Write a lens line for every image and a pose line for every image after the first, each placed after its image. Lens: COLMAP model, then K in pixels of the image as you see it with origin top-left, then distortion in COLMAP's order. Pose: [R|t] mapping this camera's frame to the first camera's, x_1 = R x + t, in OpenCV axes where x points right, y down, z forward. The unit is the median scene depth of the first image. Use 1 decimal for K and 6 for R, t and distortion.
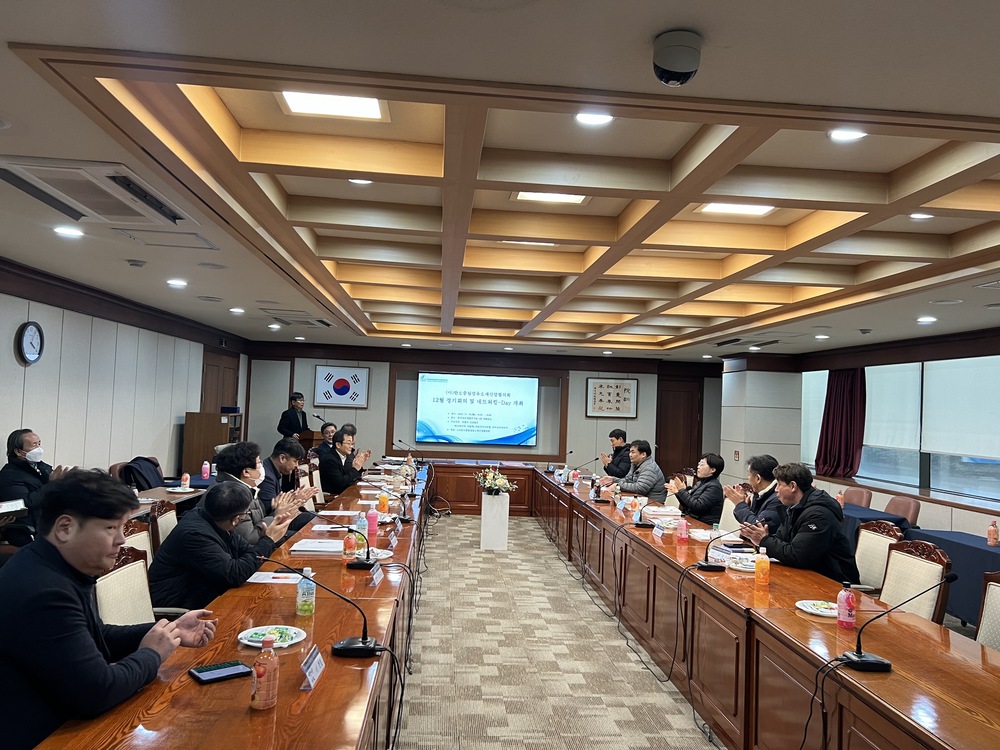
lens RADIAL K [[750.9, 0, 500.0], [0, 750.9, 375.0], [0, 0, 1]] dist [0.092148, -0.132726]
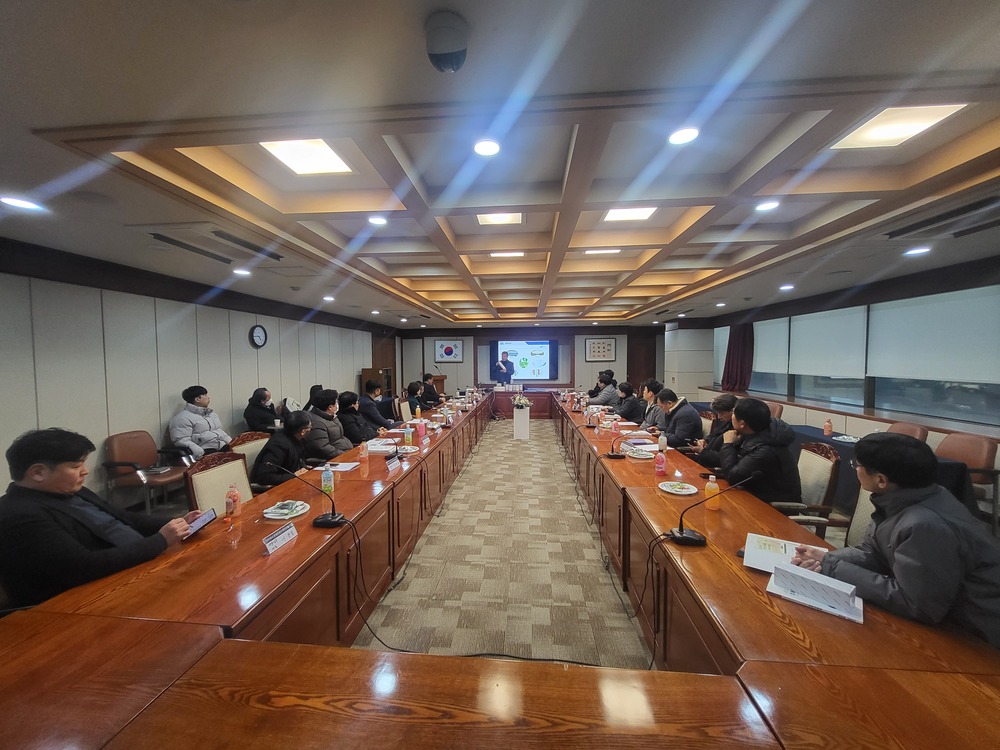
lens RADIAL K [[394.6, 0, 489.7], [0, 394.6, 373.5], [0, 0, 1]] dist [-0.001376, -0.000128]
pose [[0.983792, -0.039981, -0.174798, 0.083349], [0.053536, 0.995855, 0.073529, 0.006444], [0.171133, -0.081695, 0.981855, 0.087897]]
